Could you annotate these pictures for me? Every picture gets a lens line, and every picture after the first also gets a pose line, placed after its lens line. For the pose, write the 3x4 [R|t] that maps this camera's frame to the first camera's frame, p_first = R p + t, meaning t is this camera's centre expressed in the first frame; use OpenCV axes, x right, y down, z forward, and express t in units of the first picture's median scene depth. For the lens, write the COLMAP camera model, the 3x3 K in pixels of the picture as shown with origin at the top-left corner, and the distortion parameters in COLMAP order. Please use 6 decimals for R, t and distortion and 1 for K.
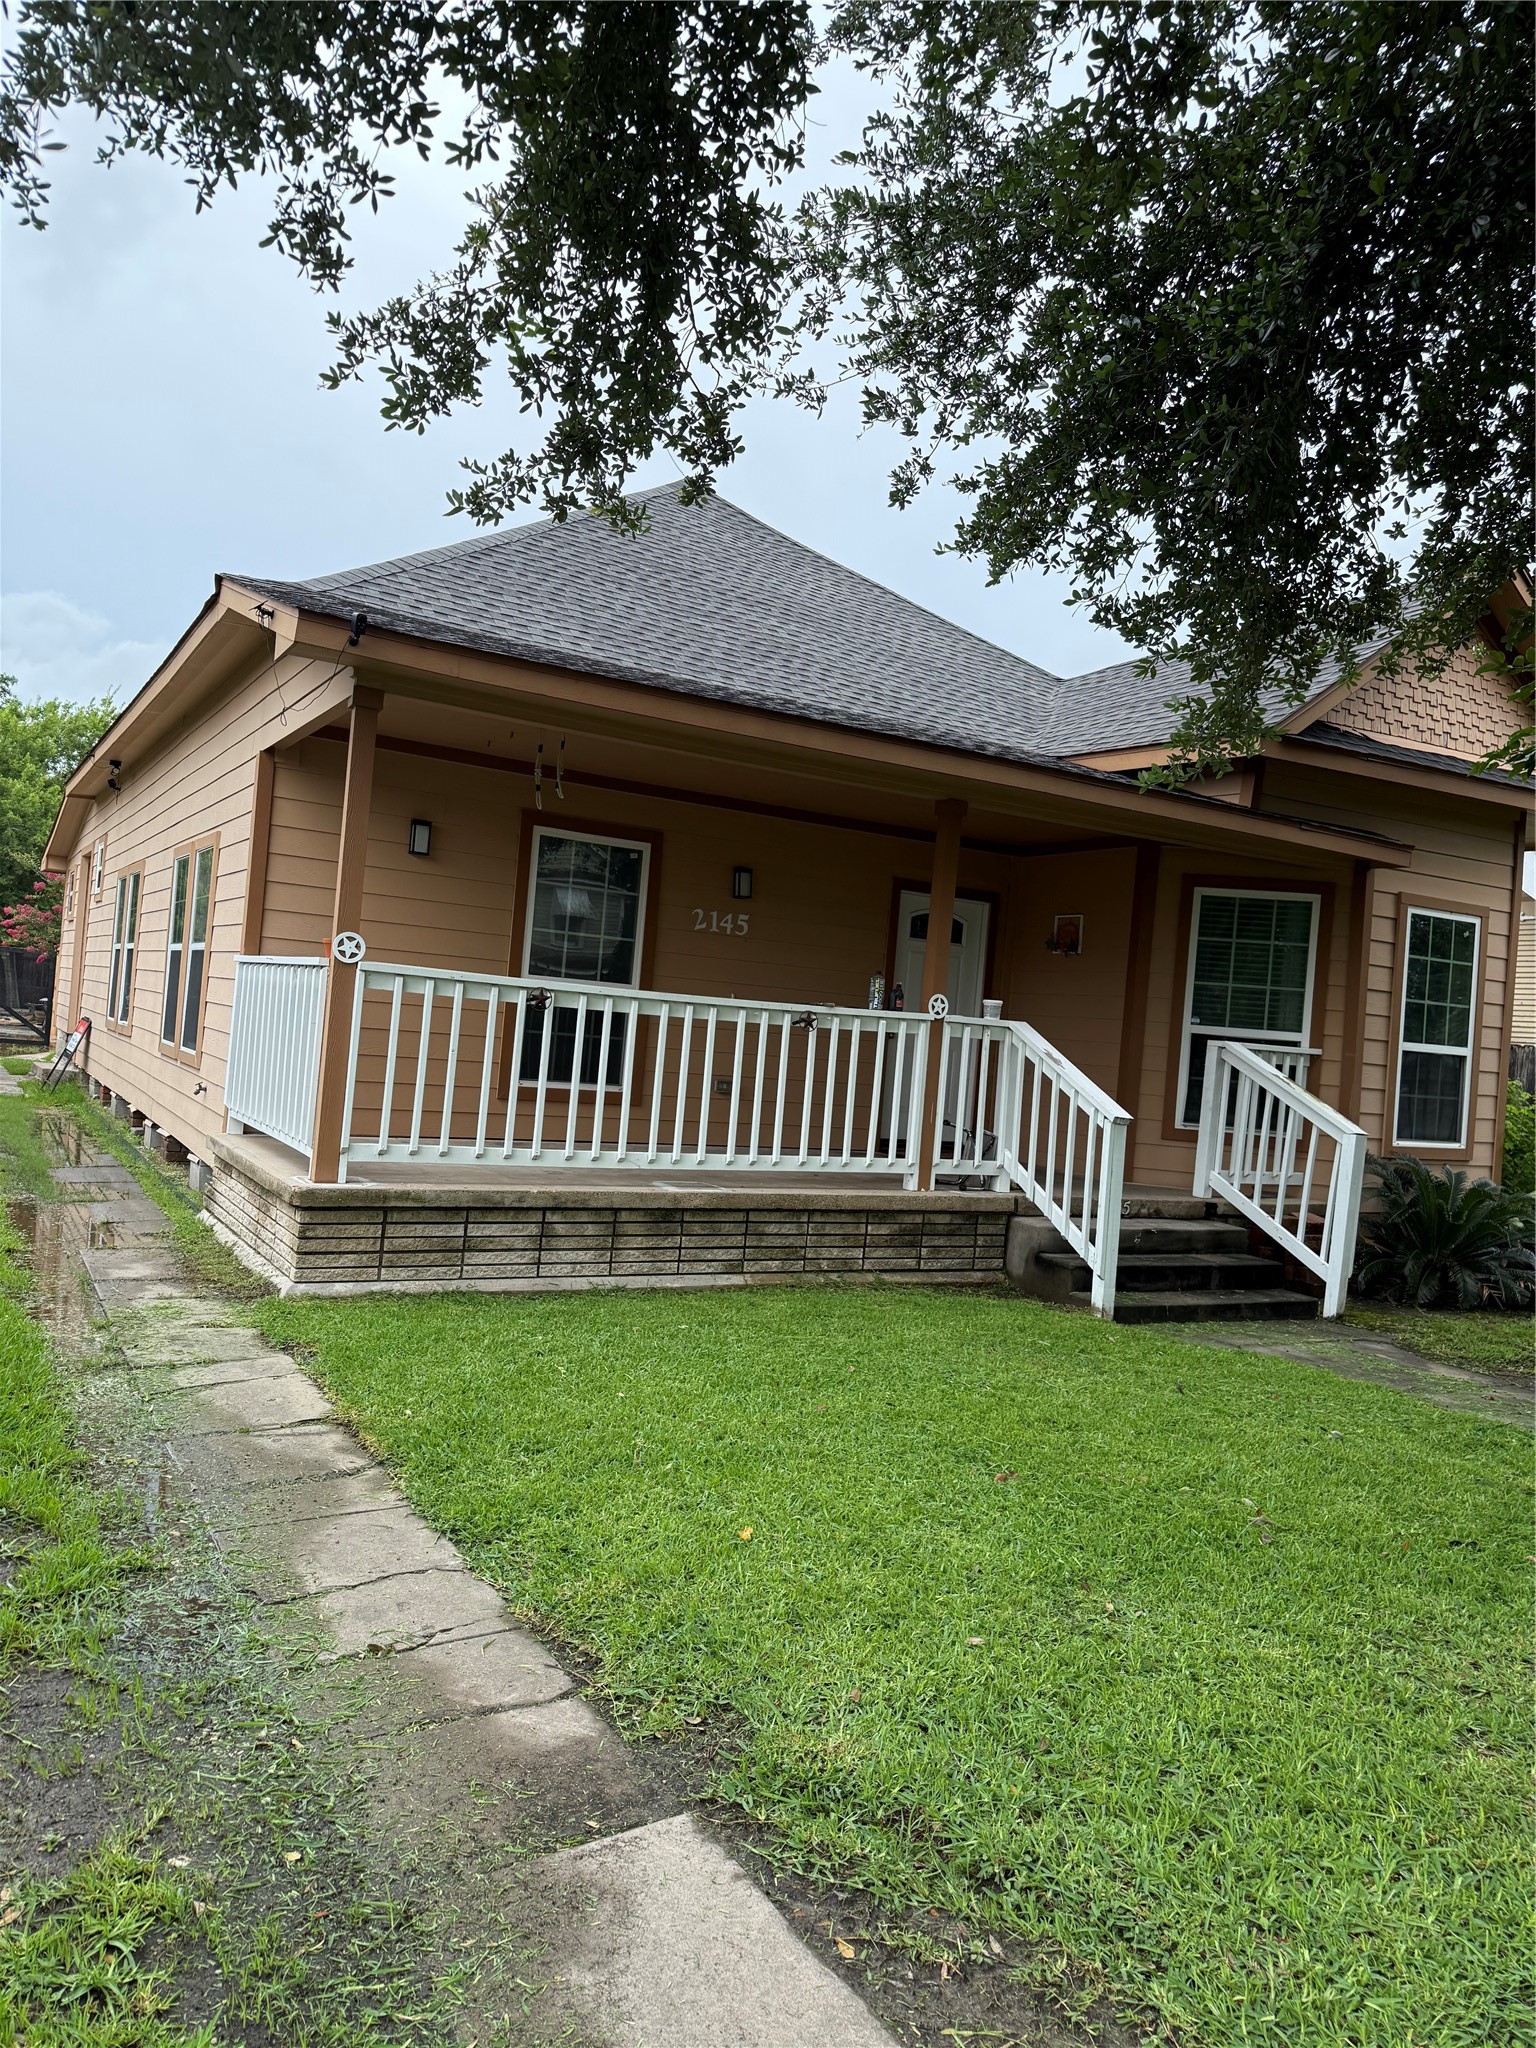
lens RADIAL K [[1428.8, 0, 757.8], [0, 1428.8, 1011.5], [0, 0, 1]] dist [0.149944, -0.237175]
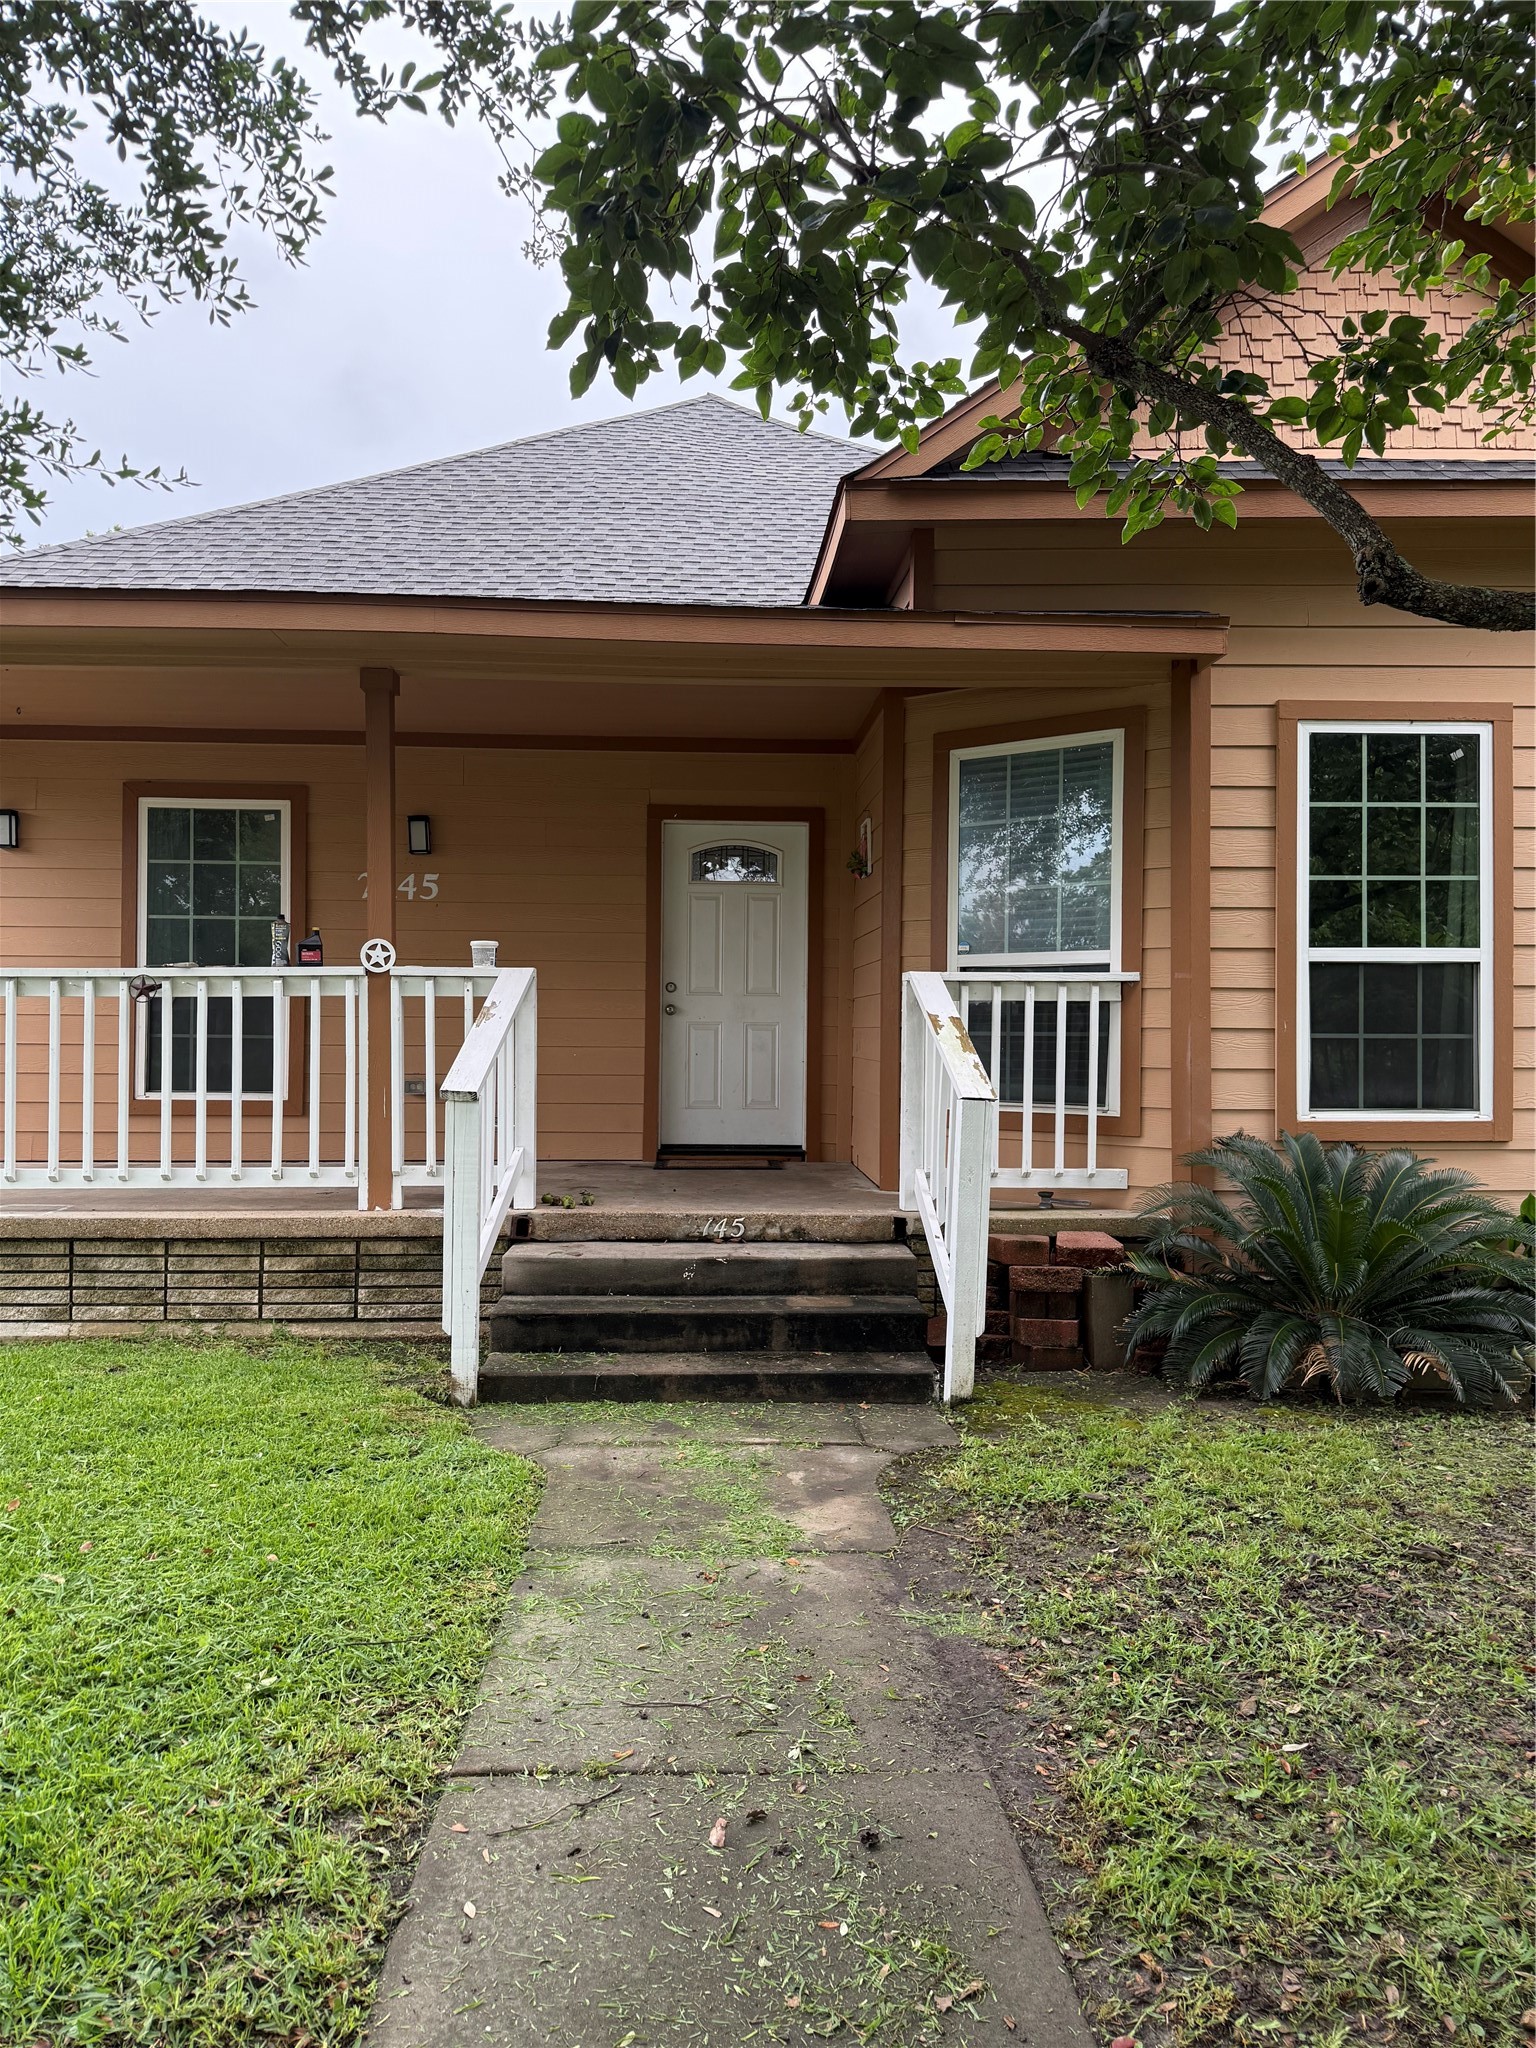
lens RADIAL K [[1396.9, 0, 767.4], [0, 1396.9, 1041.4], [0, 0, 1]] dist [0.152452, -0.293829]
pose [[0.883729, -0.072578, -0.462337, 0.621044], [0.069696, 0.997295, -0.023337, 0.069789], [0.462780, -0.011599, 0.886397, 0.454656]]
